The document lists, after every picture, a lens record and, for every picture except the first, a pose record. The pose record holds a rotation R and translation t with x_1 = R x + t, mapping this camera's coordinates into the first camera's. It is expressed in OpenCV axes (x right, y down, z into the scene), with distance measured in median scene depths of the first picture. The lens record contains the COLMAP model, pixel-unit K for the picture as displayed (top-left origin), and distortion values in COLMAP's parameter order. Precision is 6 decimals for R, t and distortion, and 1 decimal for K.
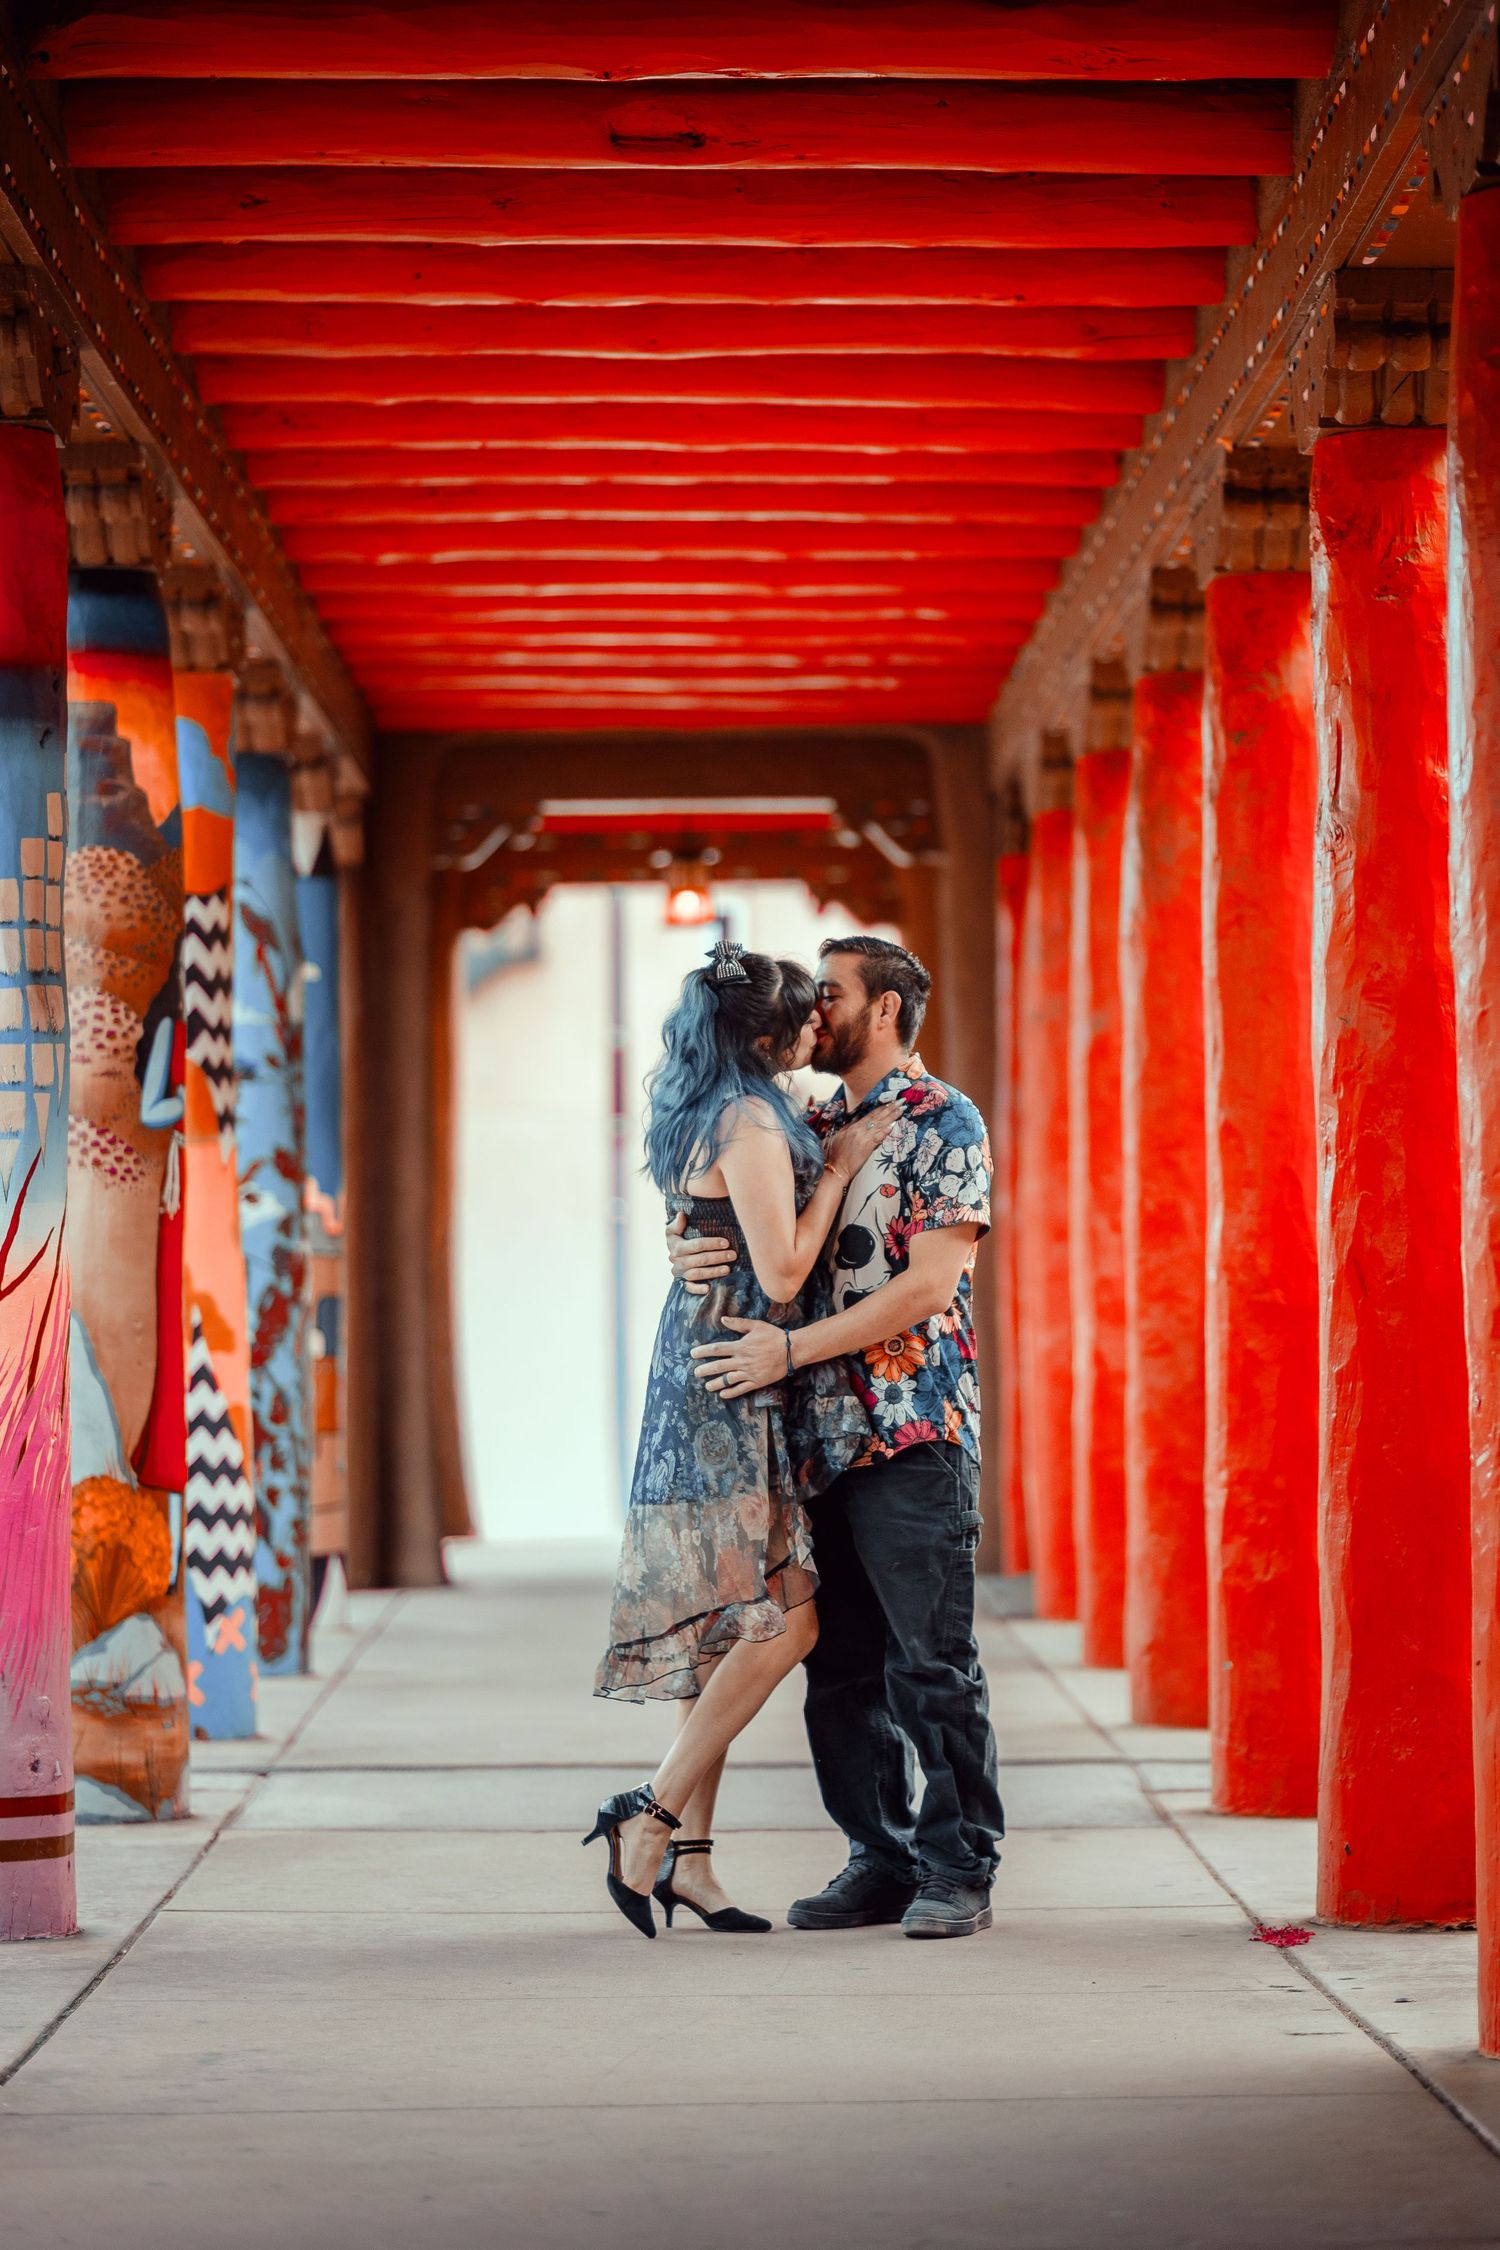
lens RADIAL K [[5567.9, 0, 750.0], [0, 5567.9, 1125.0], [0, 0, 1]] dist [0.056872, 0.465633]
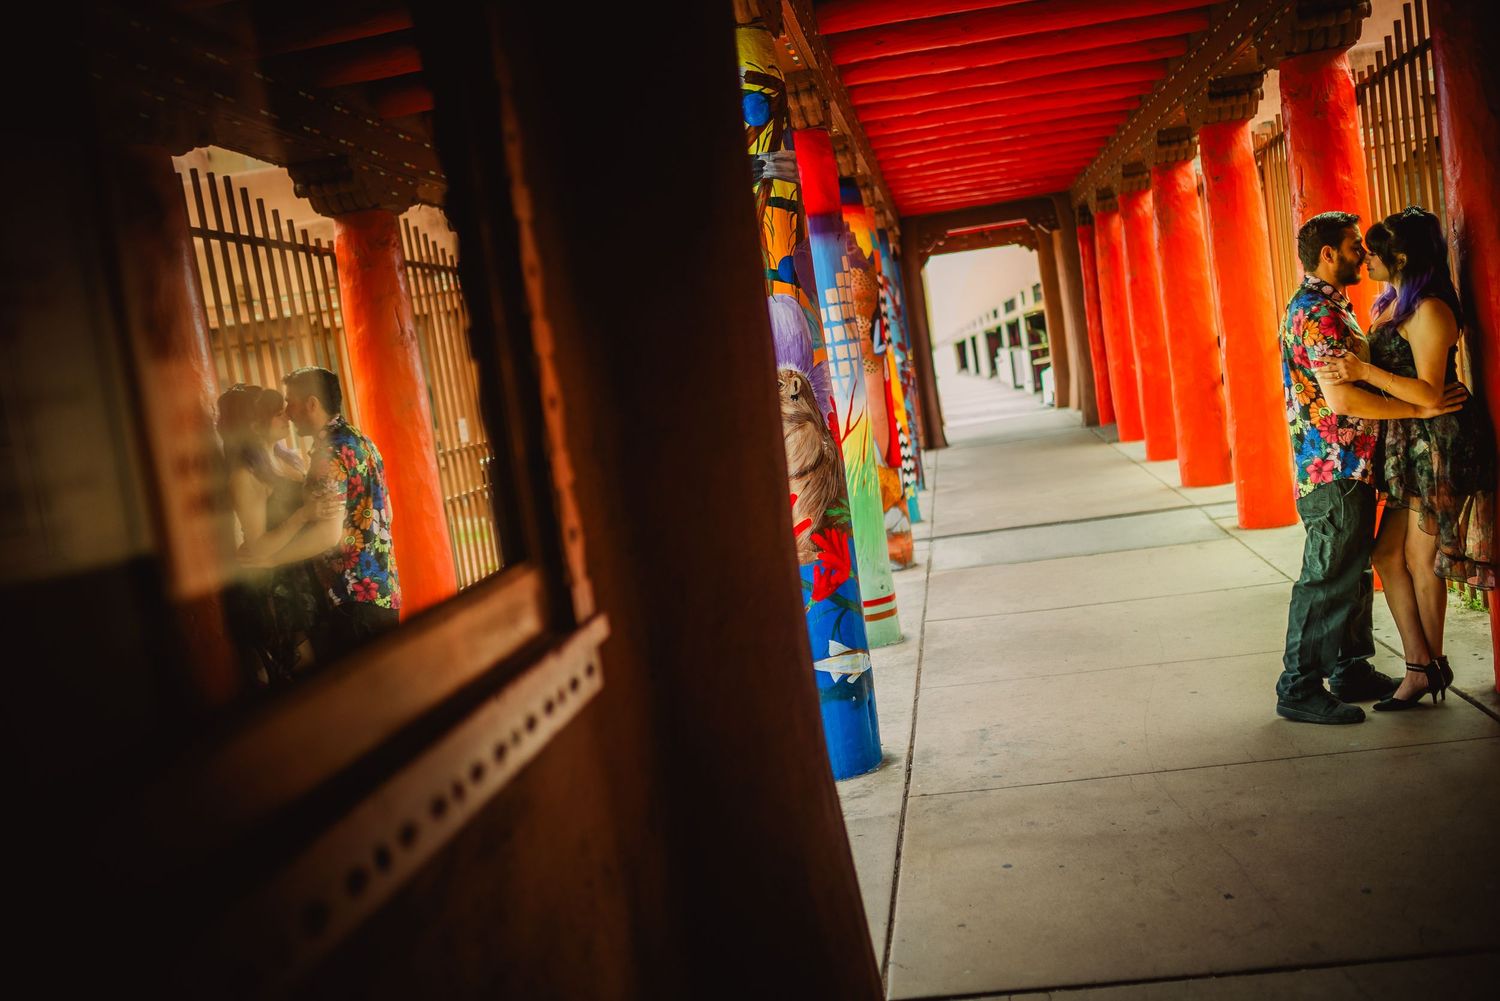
lens RADIAL K [[1435.1, 0, 826.8], [0, 1435.1, 501.9], [0, 0, 1]] dist [0.001512, -0.000641]
pose [[0.983799, -0.117473, -0.135425, -0.035102], [0.133655, 0.984057, 0.117333, -0.016599], [0.119483, -0.133533, 0.983816, 0.182757]]
